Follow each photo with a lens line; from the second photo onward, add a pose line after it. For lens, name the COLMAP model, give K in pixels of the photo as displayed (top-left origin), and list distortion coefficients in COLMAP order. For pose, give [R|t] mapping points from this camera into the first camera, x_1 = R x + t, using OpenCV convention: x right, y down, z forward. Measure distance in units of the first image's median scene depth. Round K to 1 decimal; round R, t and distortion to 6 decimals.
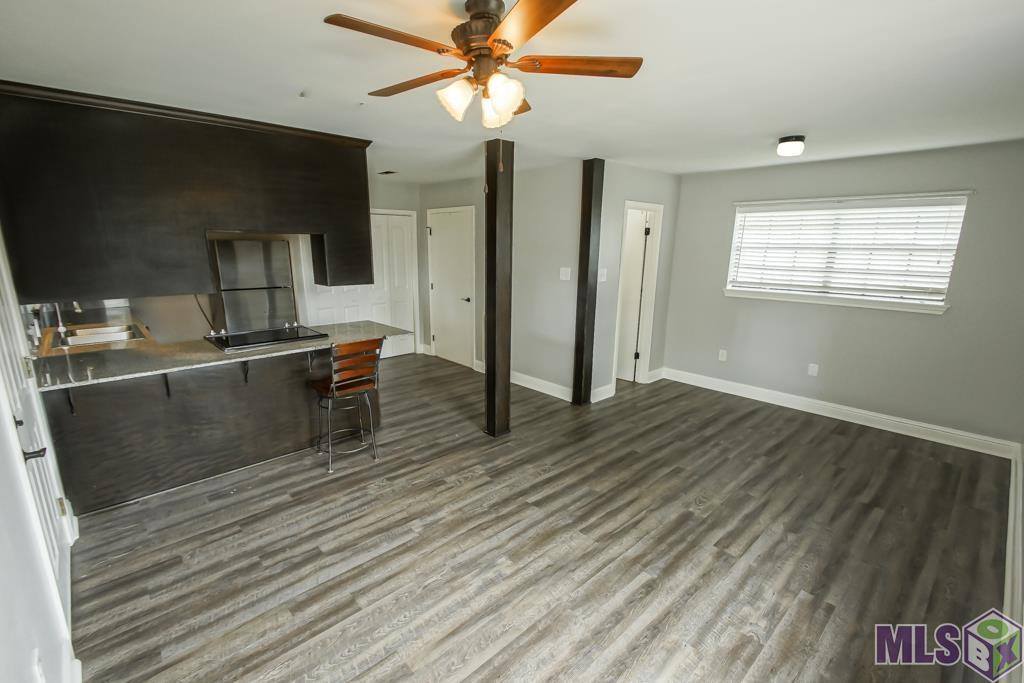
lens RADIAL K [[466.1, 0, 508.1], [0, 466.1, 343.7], [0, 0, 1]] dist [0.003259, -0.002808]
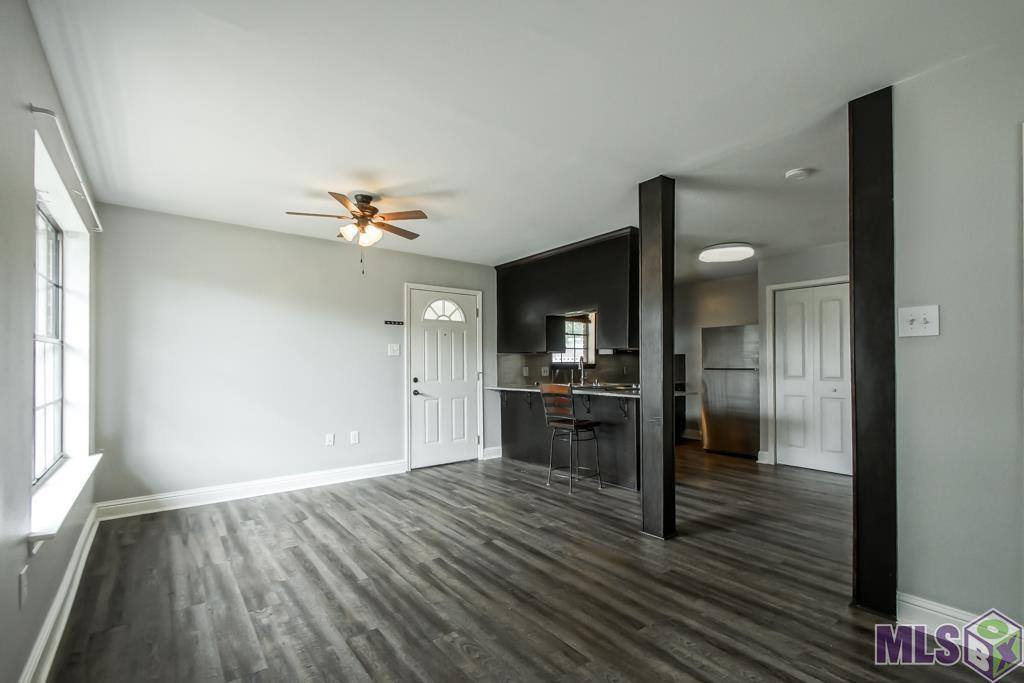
lens RADIAL K [[466.1, 0, 489.4], [0, 466.1, 363.1], [0, 0, 1]] dist [0.003259, -0.002808]
pose [[-0.125496, -0.009299, -0.992050, 1.219426], [-0.218873, 0.975577, 0.018544, -0.059620], [0.967649, 0.219461, -0.124467, 1.202936]]
